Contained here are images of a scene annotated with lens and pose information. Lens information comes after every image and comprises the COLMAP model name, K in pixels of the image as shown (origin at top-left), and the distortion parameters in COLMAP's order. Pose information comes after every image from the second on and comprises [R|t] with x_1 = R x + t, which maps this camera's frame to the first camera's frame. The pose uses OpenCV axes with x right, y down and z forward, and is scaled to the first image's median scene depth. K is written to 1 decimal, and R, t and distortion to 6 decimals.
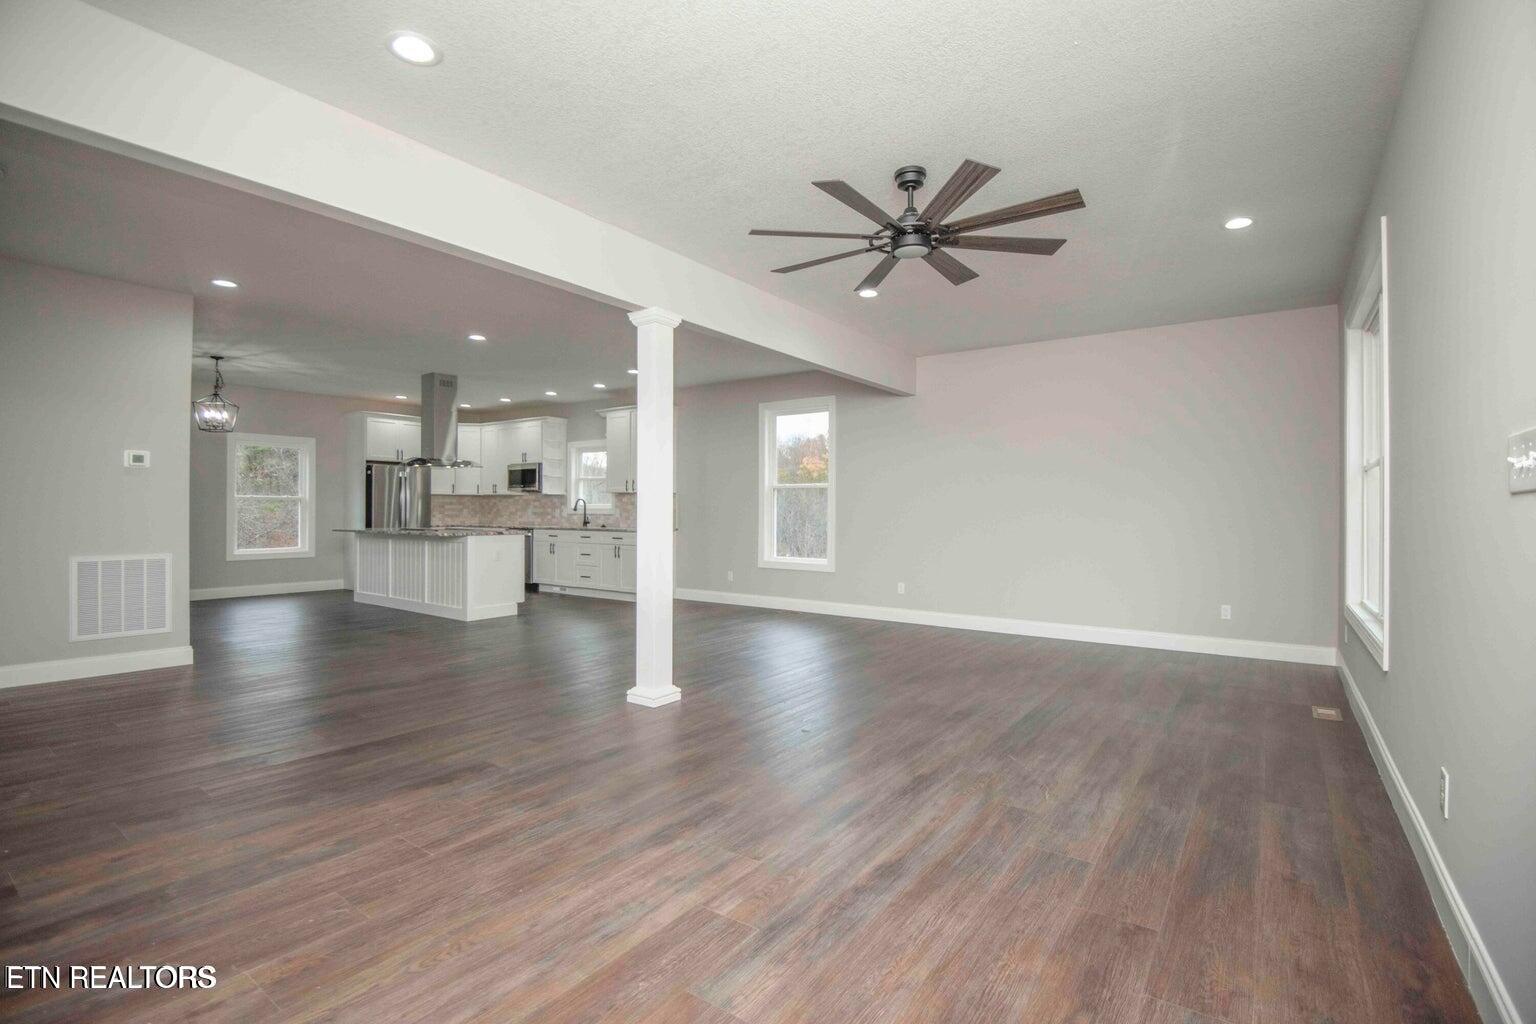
lens RADIAL K [[702.4, 0, 775.4], [0, 702.4, 514.9], [0, 0, 1]] dist [-0.018727, -0.010156]
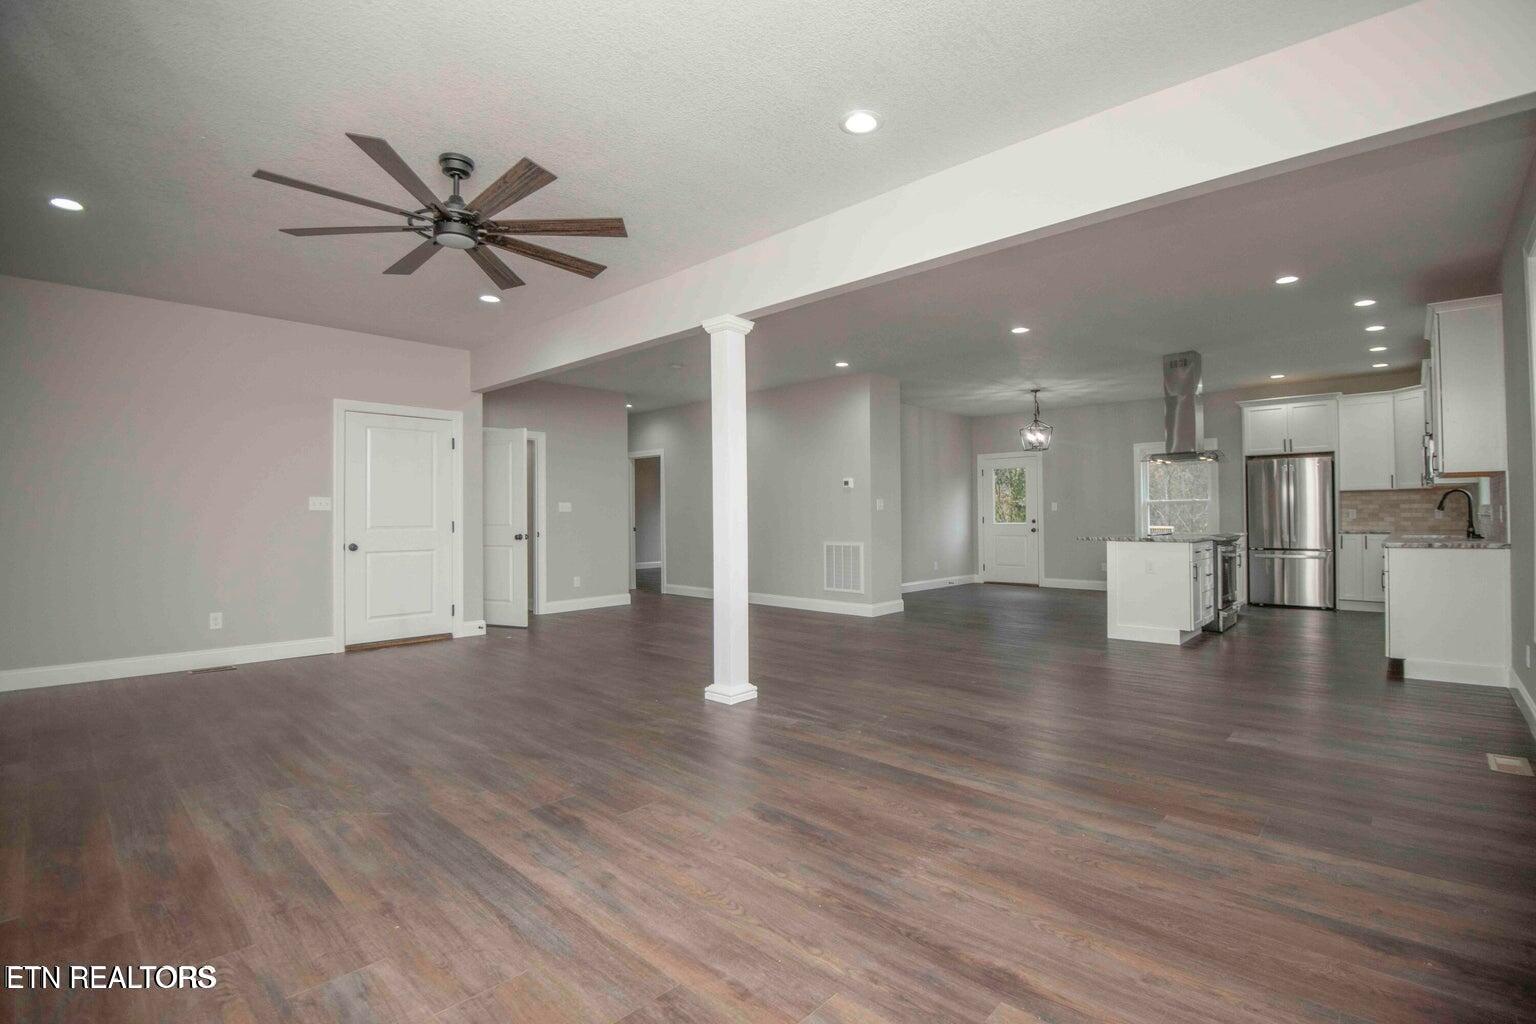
lens RADIAL K [[702.4, 0, 780.5], [0, 702.4, 511.8], [0, 0, 1]] dist [-0.018727, -0.010156]
pose [[-0.125194, -0.009855, -0.992083, 0.358944], [0.000465, 0.999950, -0.009992, 0.001061], [0.992132, -0.001712, -0.125183, 0.516022]]
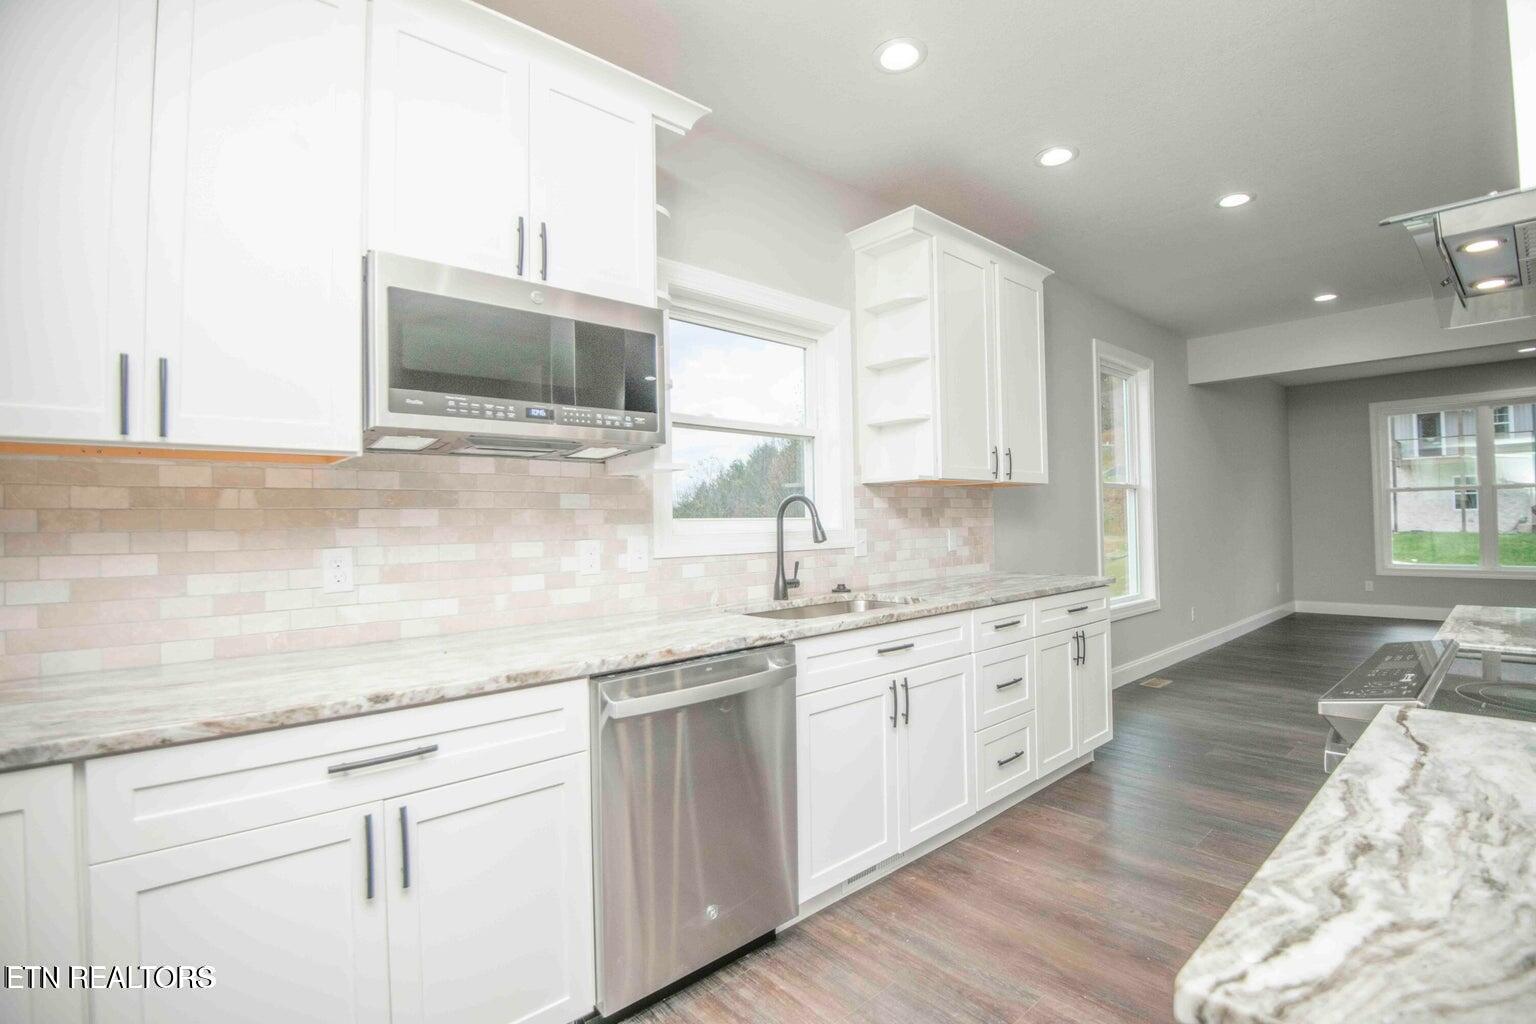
lens RADIAL K [[702.4, 0, 779.6], [0, 702.4, 510.5], [0, 0, 1]] dist [-0.018727, -0.010156]
pose [[0.219028, 0.006342, 0.975698, -0.542576], [0.024586, 0.999626, -0.012017, -0.014882], [-0.975409, 0.026620, 0.218790, 0.957945]]
